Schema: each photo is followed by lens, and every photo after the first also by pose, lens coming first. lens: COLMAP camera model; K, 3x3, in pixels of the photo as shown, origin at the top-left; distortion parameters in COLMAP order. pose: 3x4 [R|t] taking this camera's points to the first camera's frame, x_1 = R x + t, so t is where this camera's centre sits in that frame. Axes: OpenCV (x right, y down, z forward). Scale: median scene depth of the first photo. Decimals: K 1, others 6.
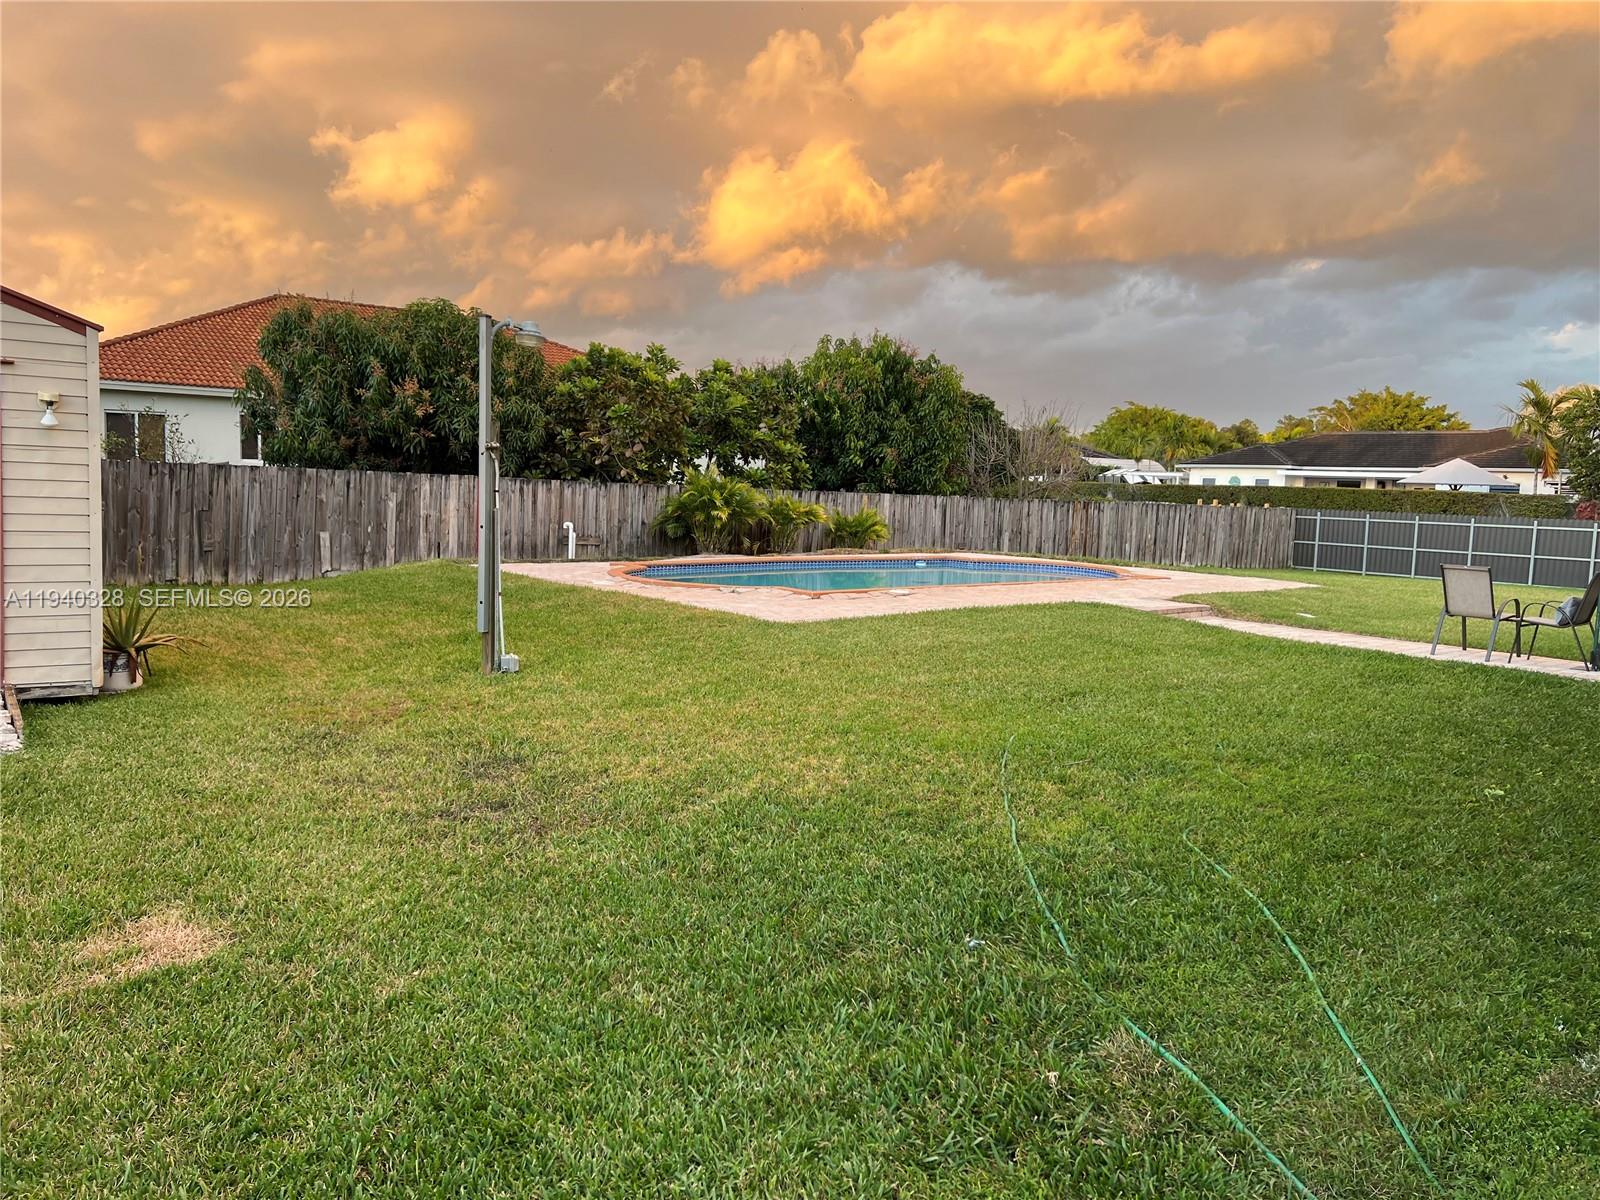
lens RADIAL K [[1194.0, 0, 804.7], [0, 1194.0, 605.4], [0, 0, 1]] dist [0.071053, -0.078465]
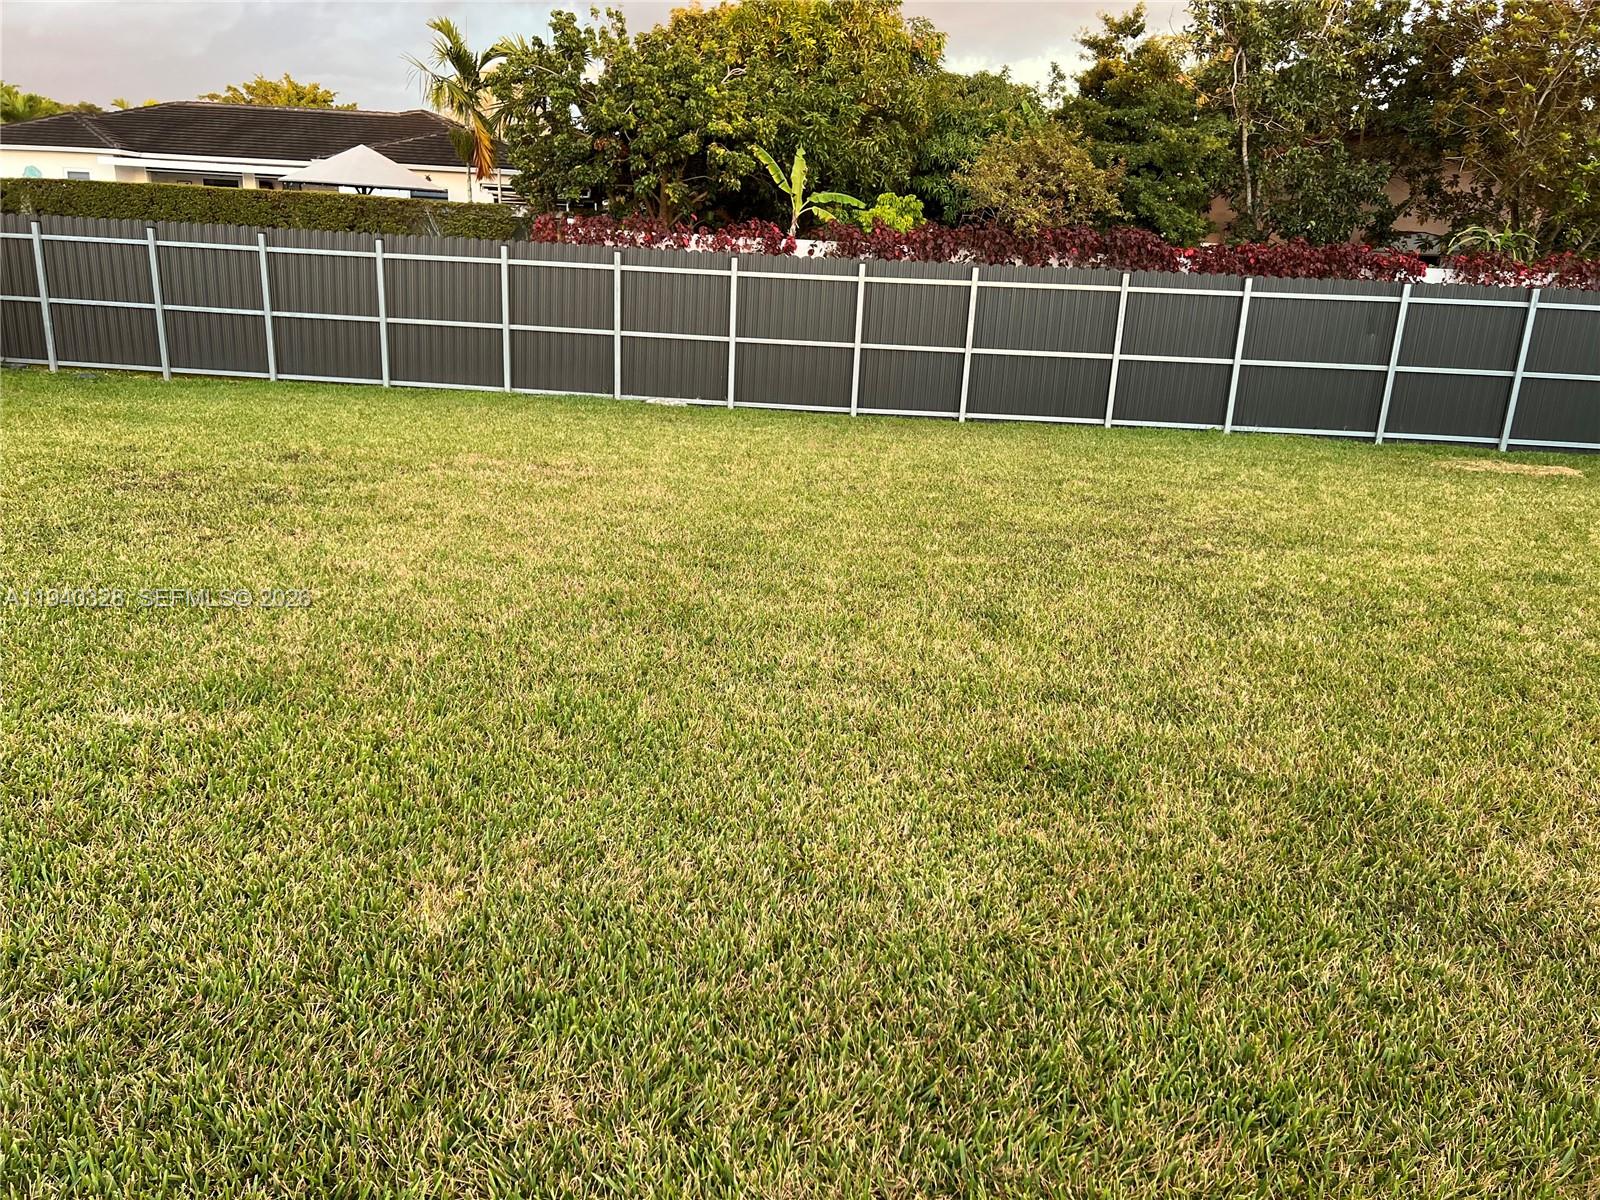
lens RADIAL K [[1194.0, 0, 805.5], [0, 1194.0, 592.6], [0, 0, 1]] dist [0.071053, -0.078465]
pose [[0.687609, -0.202748, 0.697200, 0.188589], [0.049767, 0.971125, 0.233325, -0.024245], [-0.724374, -0.125739, 0.677844, 0.332047]]
